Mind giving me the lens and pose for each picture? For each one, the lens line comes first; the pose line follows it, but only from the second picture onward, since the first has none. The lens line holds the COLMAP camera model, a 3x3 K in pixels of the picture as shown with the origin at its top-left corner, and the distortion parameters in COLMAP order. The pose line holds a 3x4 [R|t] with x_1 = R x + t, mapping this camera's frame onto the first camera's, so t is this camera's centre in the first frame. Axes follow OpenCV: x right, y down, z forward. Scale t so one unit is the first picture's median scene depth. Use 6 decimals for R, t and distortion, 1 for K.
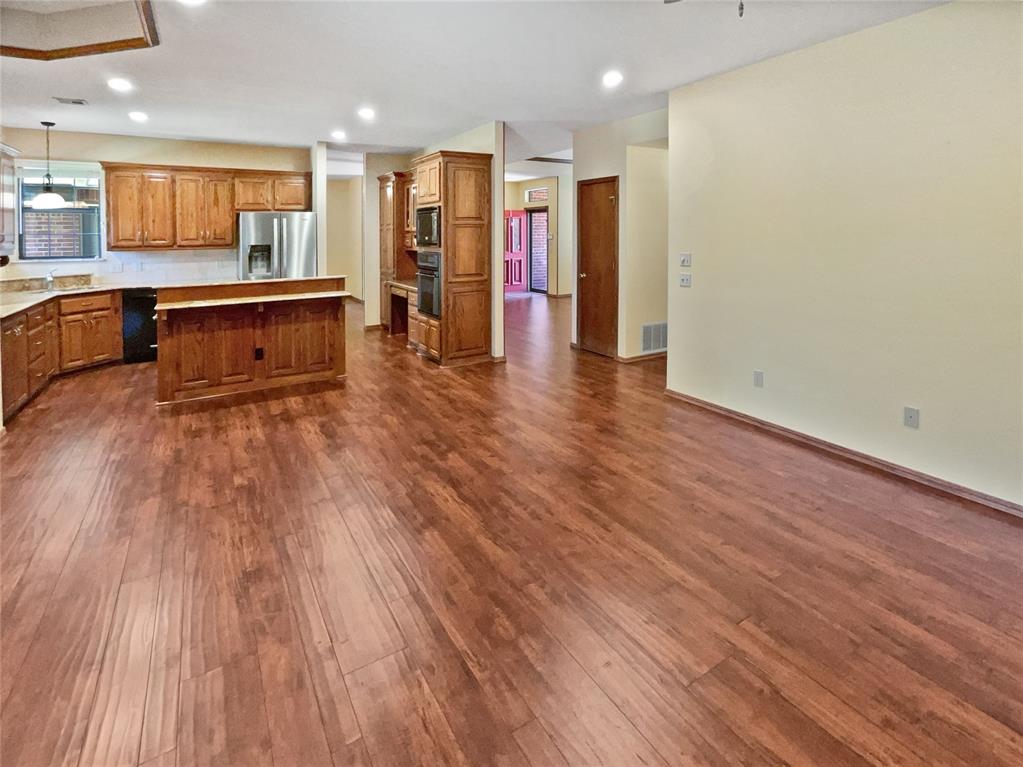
lens RADIAL K [[505.7, 0, 510.4], [0, 505.7, 334.5], [0, 0, 1]] dist [0.000665, -0.000002]
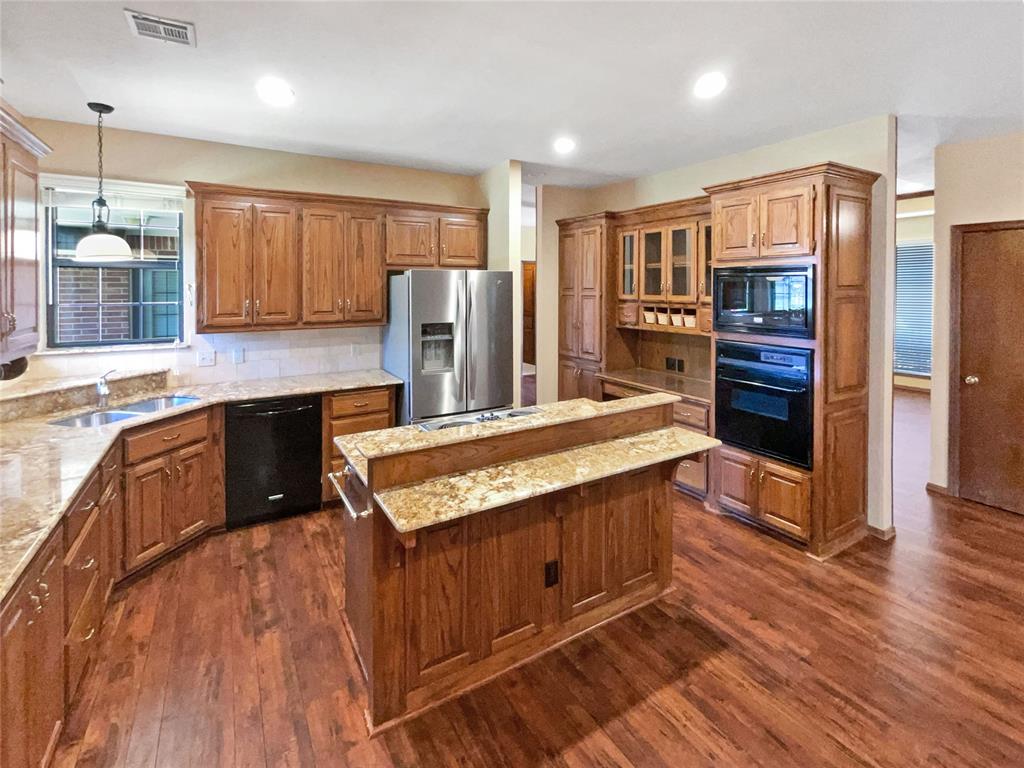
lens RADIAL K [[477.8, 0, 512.0], [0, 477.8, 384.0], [0, 0, 1]] dist [-0.000394, 0.000573]
pose [[0.999944, 0.010505, 0.001397, -0.425889], [-0.010514, 0.999920, 0.007003, -0.113425], [-0.001323, -0.007017, 0.999975, 0.438204]]
